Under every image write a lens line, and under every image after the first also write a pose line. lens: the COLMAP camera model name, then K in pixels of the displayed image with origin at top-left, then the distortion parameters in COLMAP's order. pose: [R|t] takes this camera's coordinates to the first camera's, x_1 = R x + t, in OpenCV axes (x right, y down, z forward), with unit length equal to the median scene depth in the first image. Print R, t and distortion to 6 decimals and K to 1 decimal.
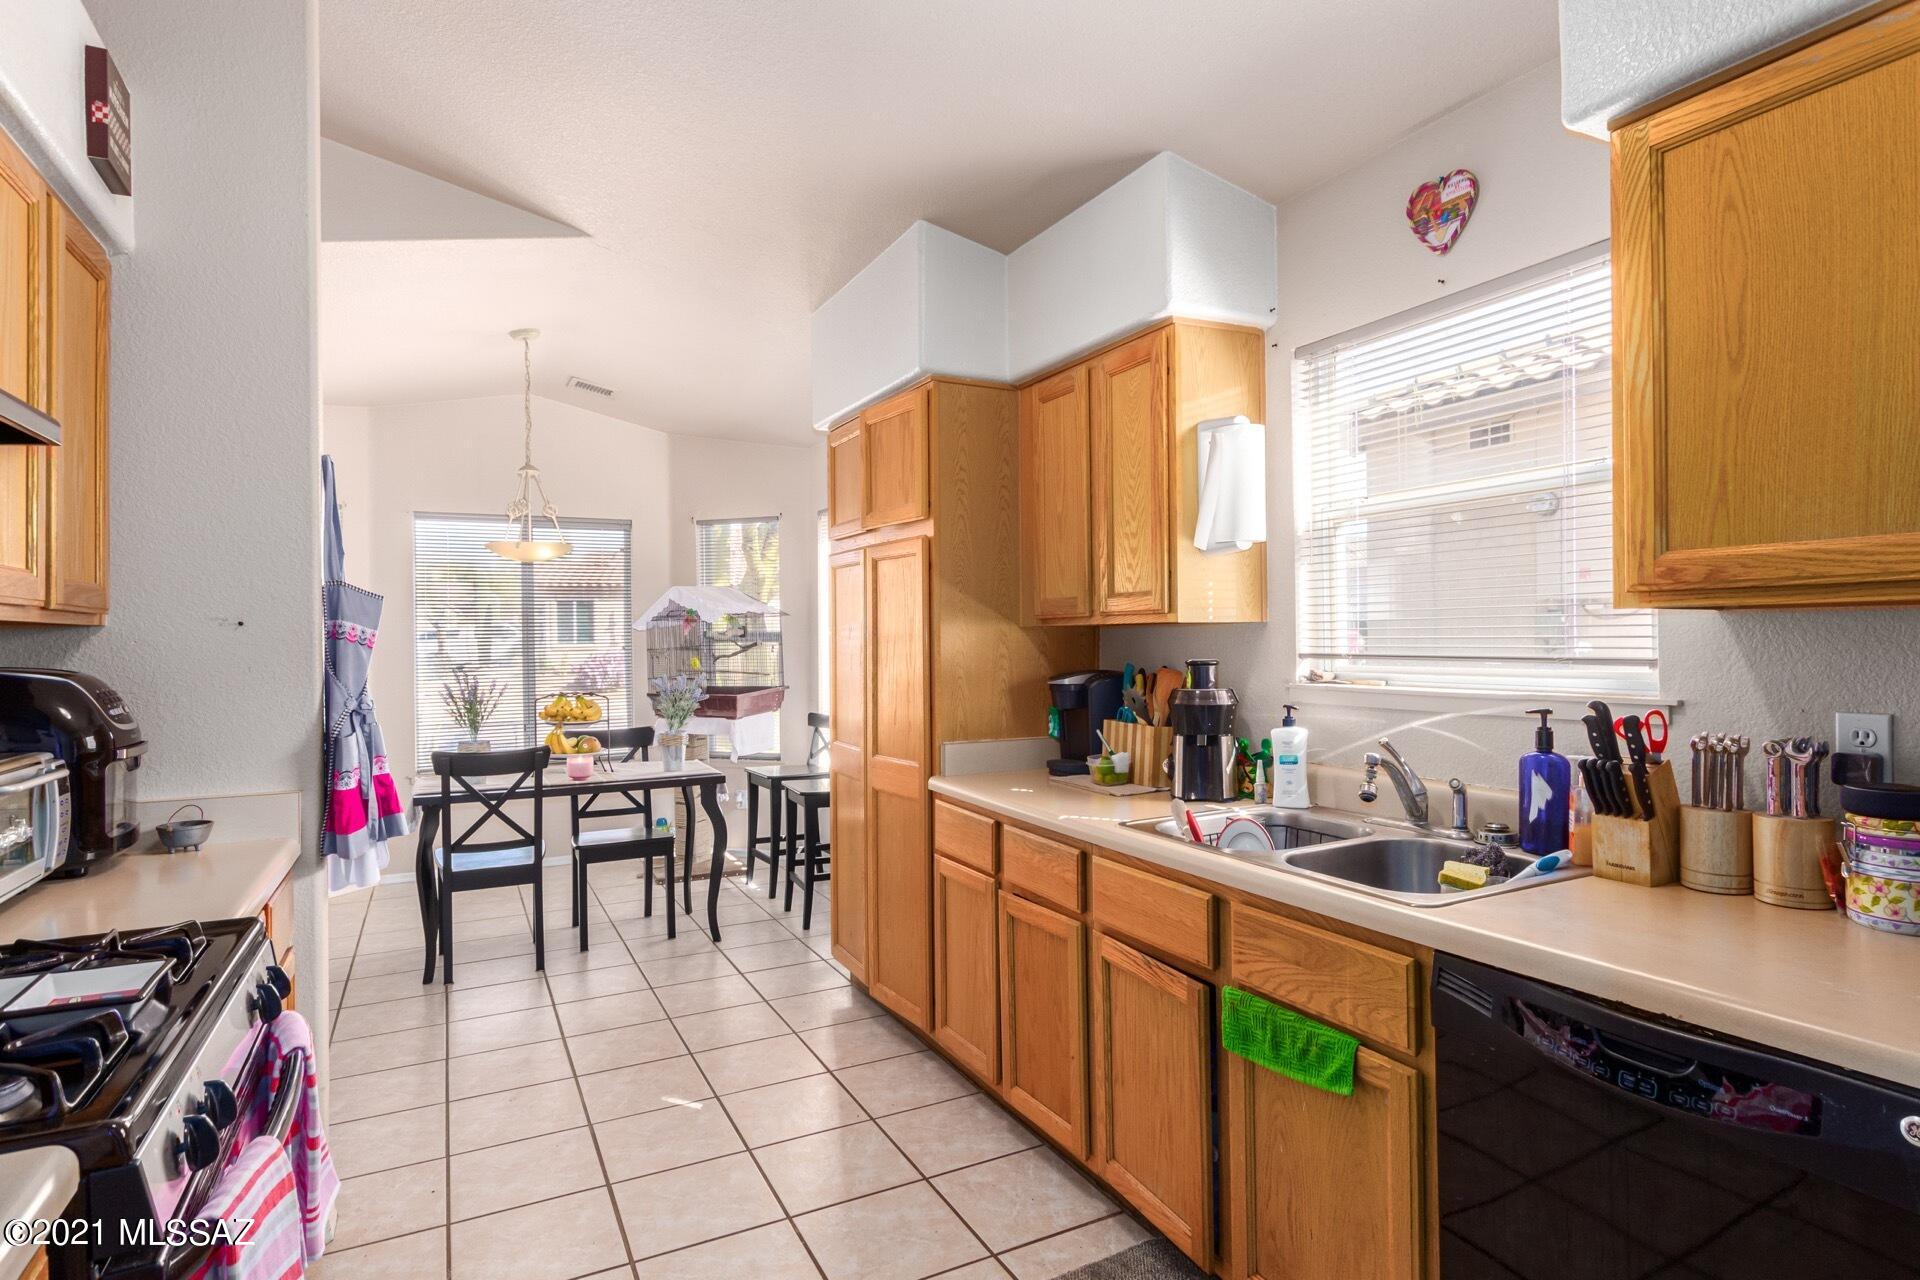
lens RADIAL K [[1006.6, 0, 960.0], [0, 1006.6, 640.0], [0, 0, 1]] dist [-0.000312, -0.000136]
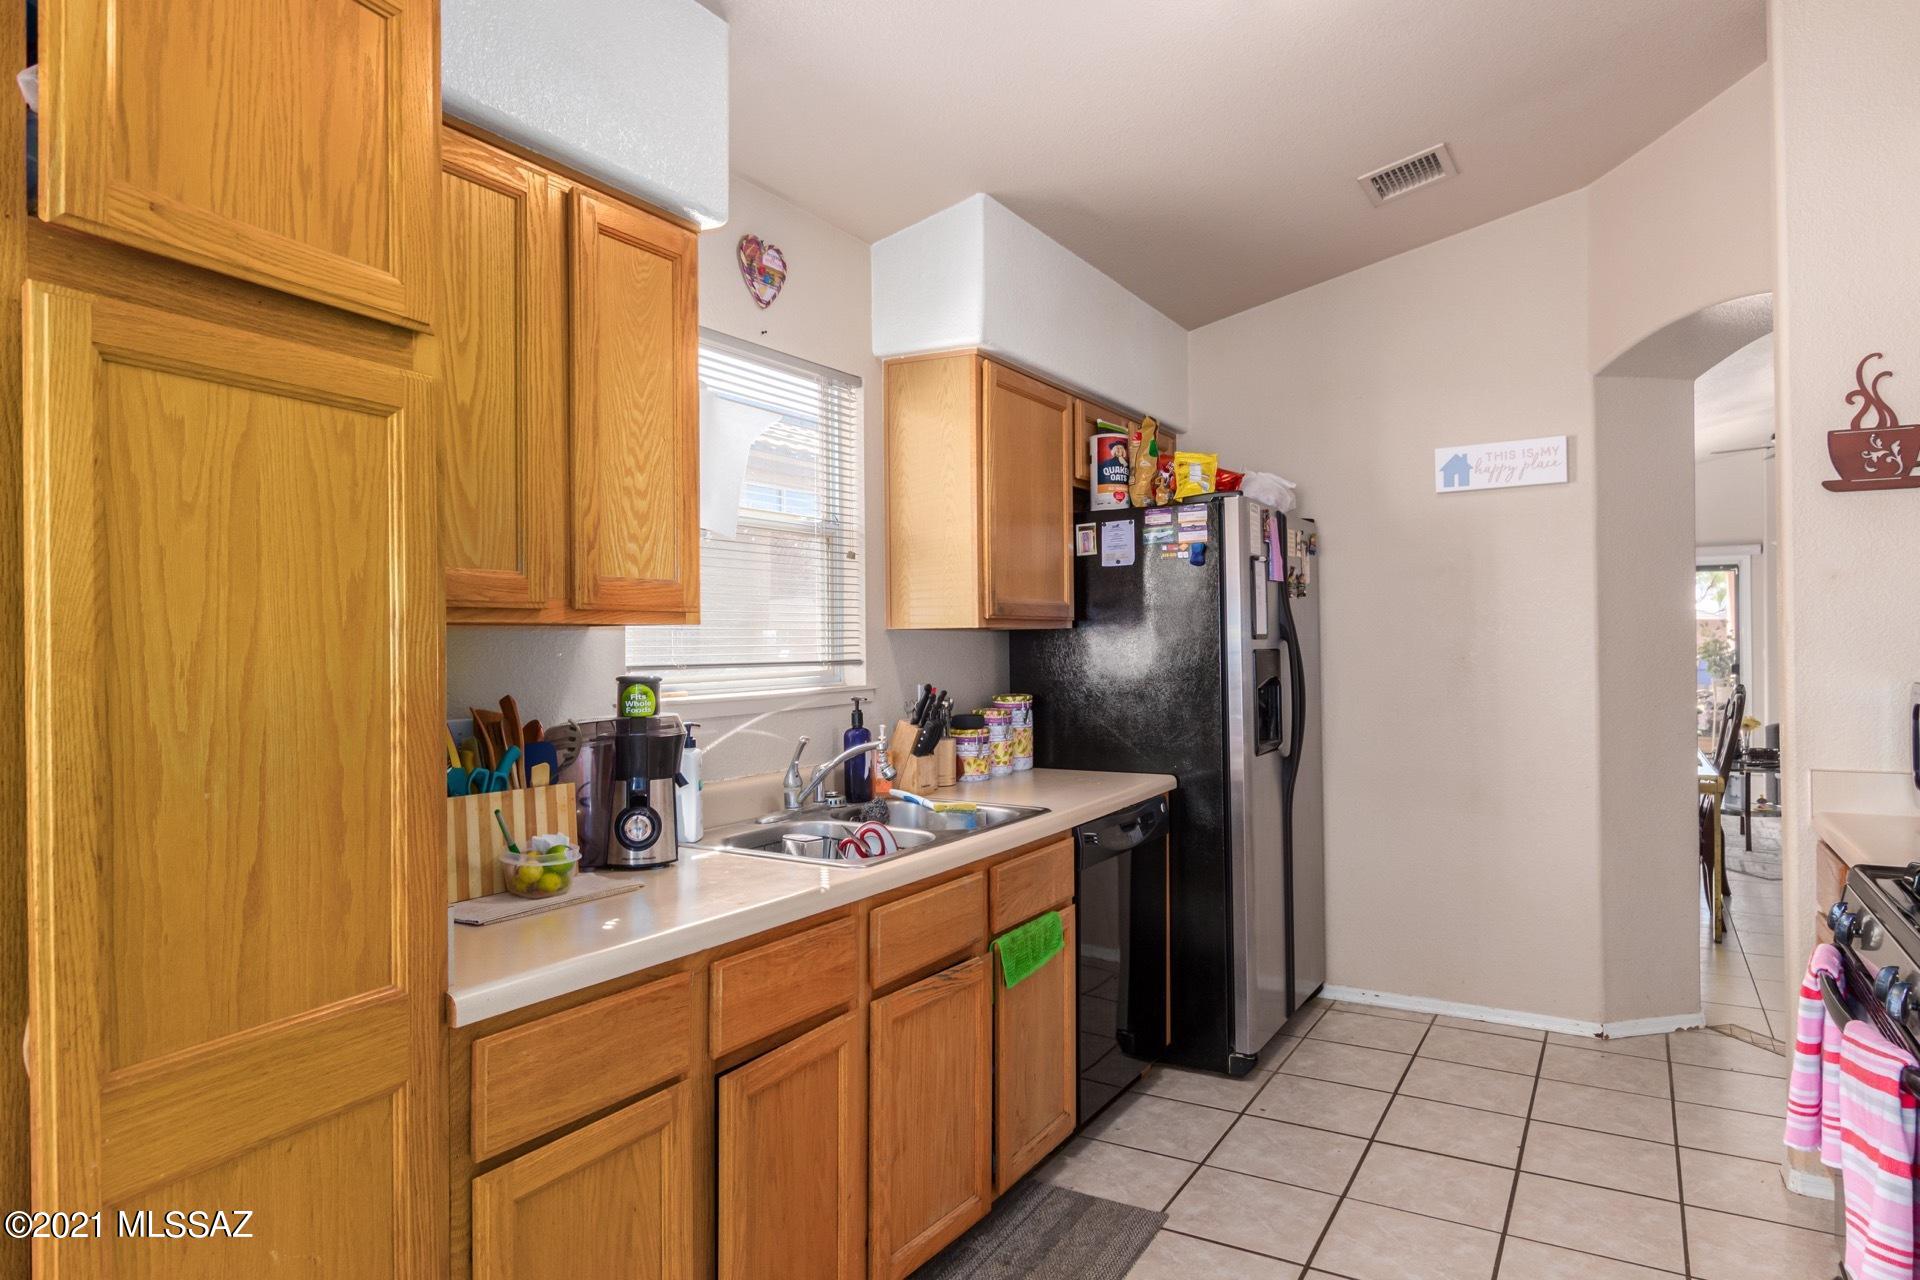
lens RADIAL K [[1153.4, 0, 960.0], [0, 1153.4, 640.0], [0, 0, 1]] dist [-0.003933, 0.000505]
pose [[-0.539793, 0.012541, 0.841705, -0.579176], [0.011966, 0.999902, -0.007224, 0.002125], [-0.841713, 0.006173, -0.539890, 1.203204]]
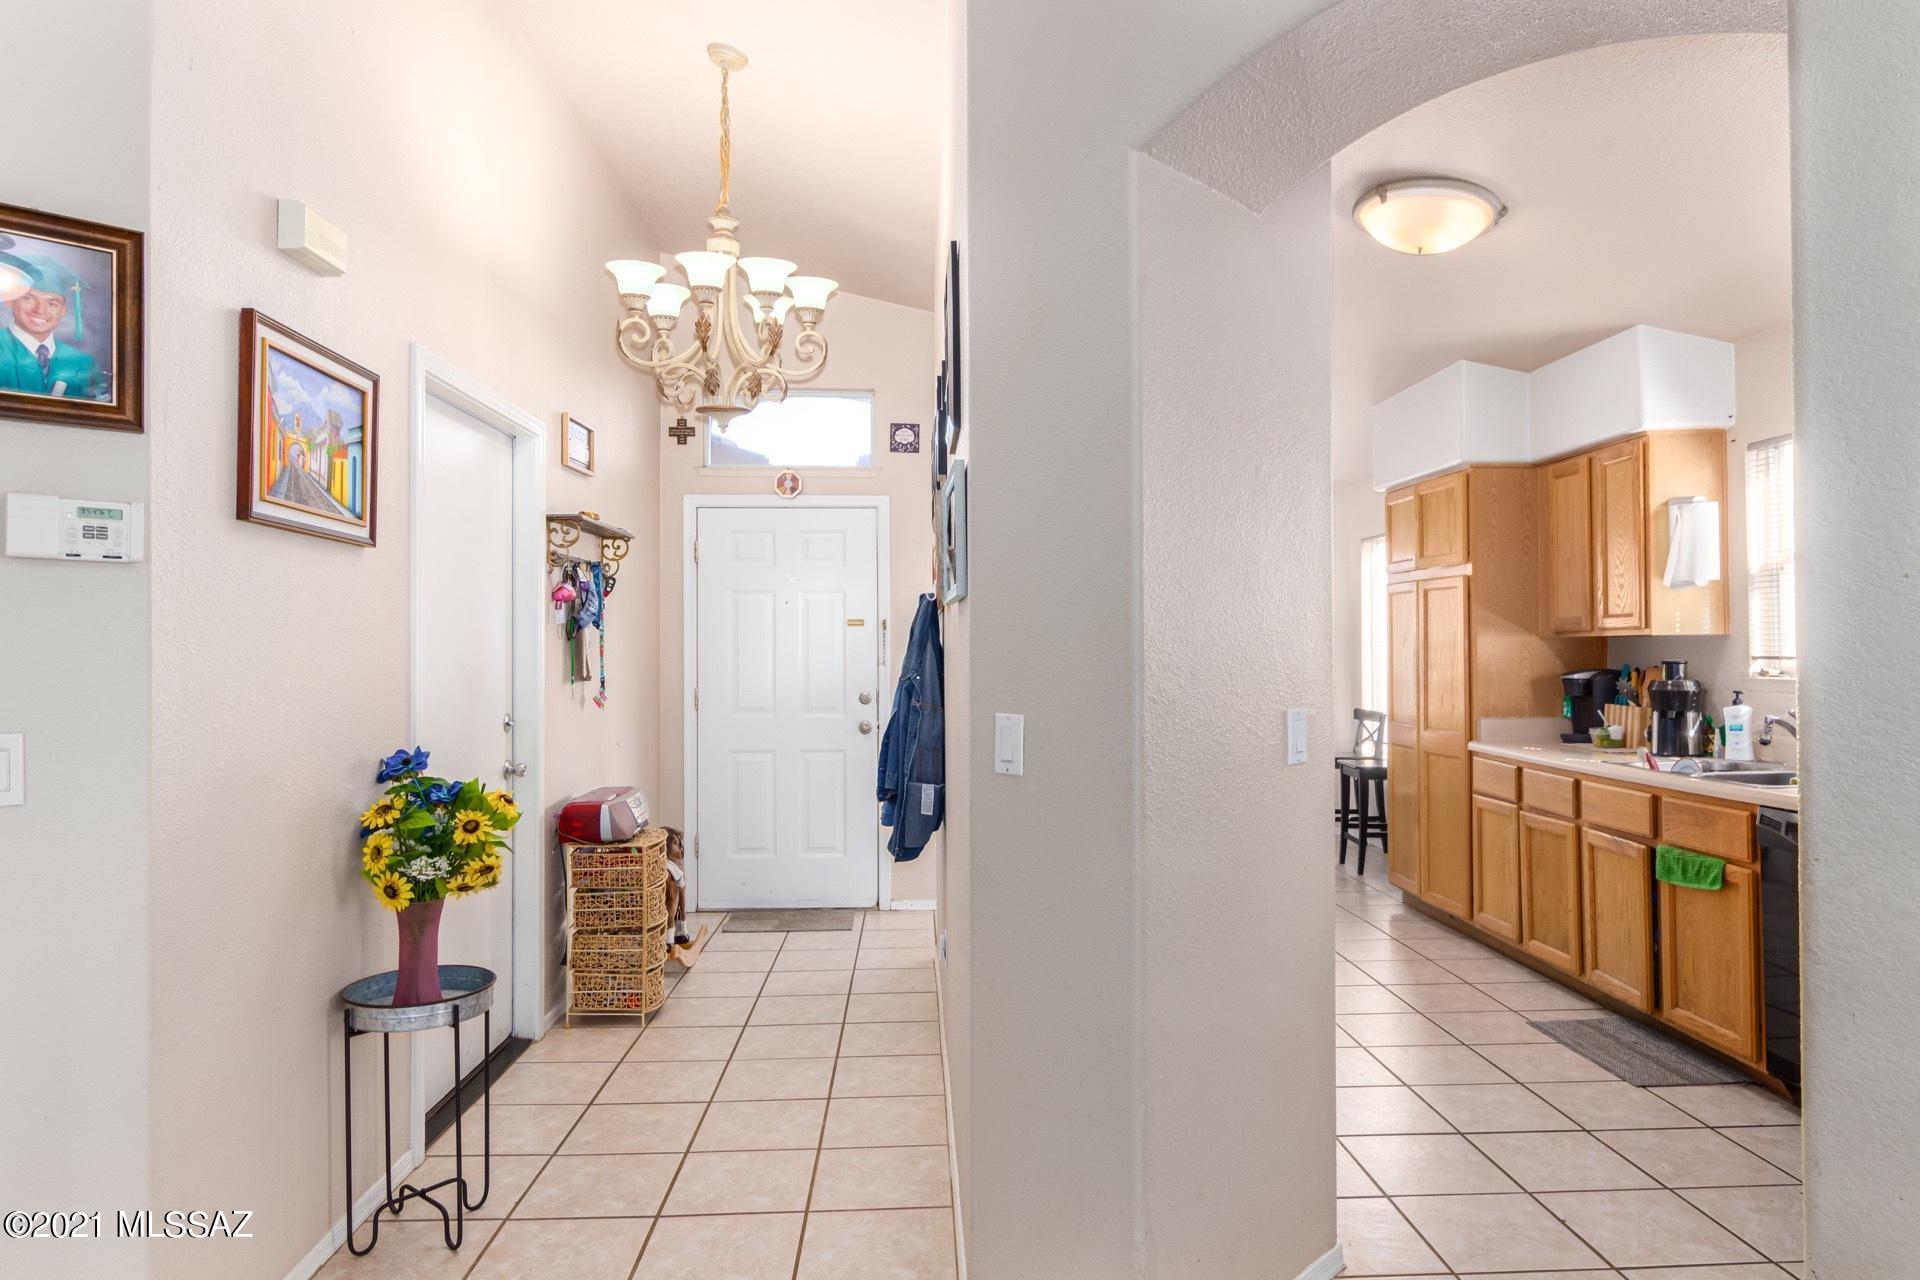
lens RADIAL K [[1153.4, 0, 960.0], [0, 1153.4, 640.0], [0, 0, 1]] dist [-0.003933, 0.000505]
pose [[0.906937, -0.001952, -0.421261, 0.004877], [-0.001031, 0.999976, -0.006853, 0.002566], [0.421265, 0.006650, 0.906913, -0.907001]]
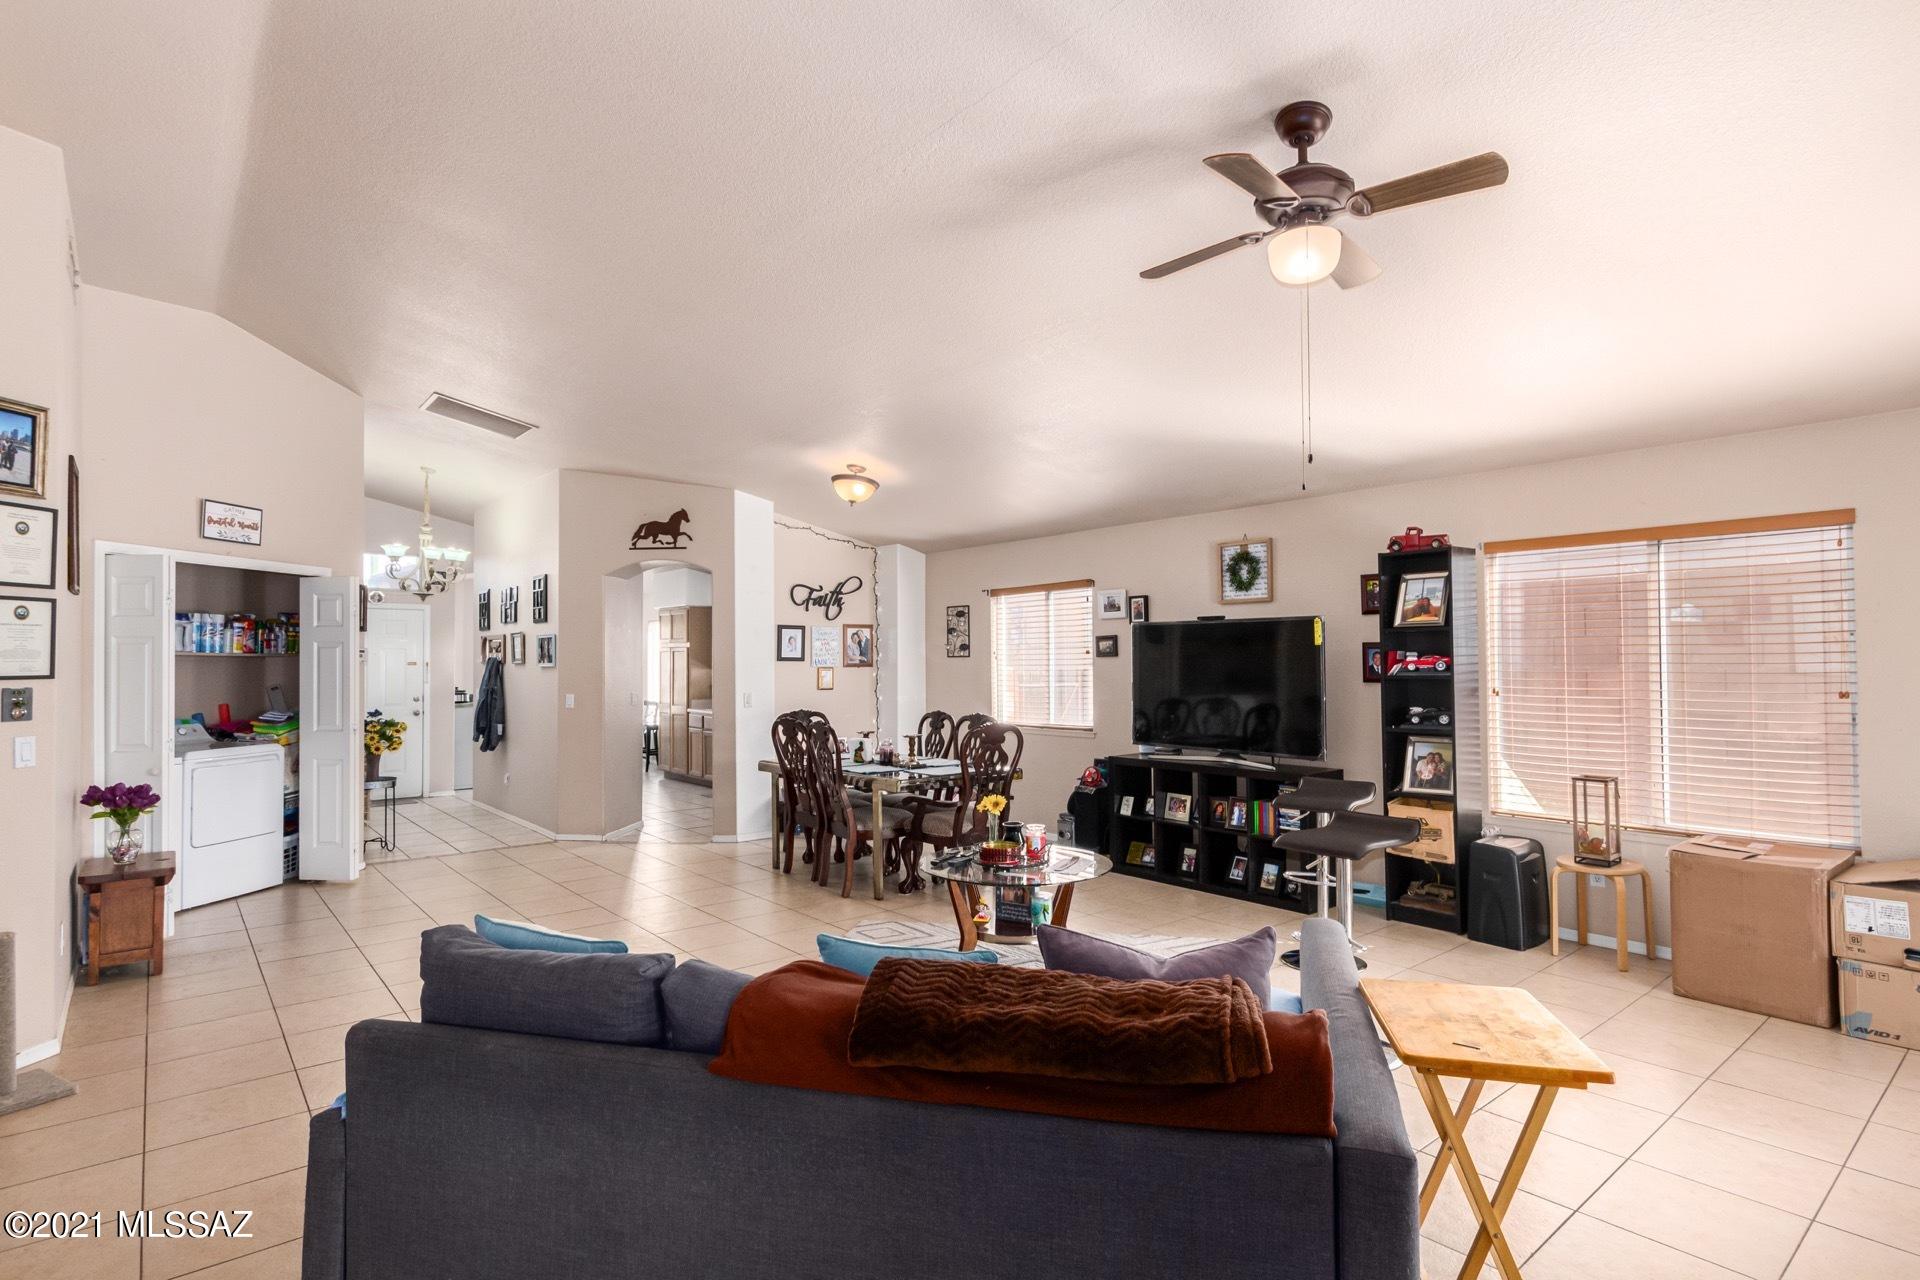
lens RADIAL K [[972.1, 0, 960.0], [0, 972.1, 640.0], [0, 0, 1]] dist [0.000812, -0.000102]
pose [[0.977442, 0.005277, 0.211139, 0.227096], [-0.000348, 0.999727, -0.023376, -0.046766], [-0.211205, 0.022775, 0.977176, -3.238918]]
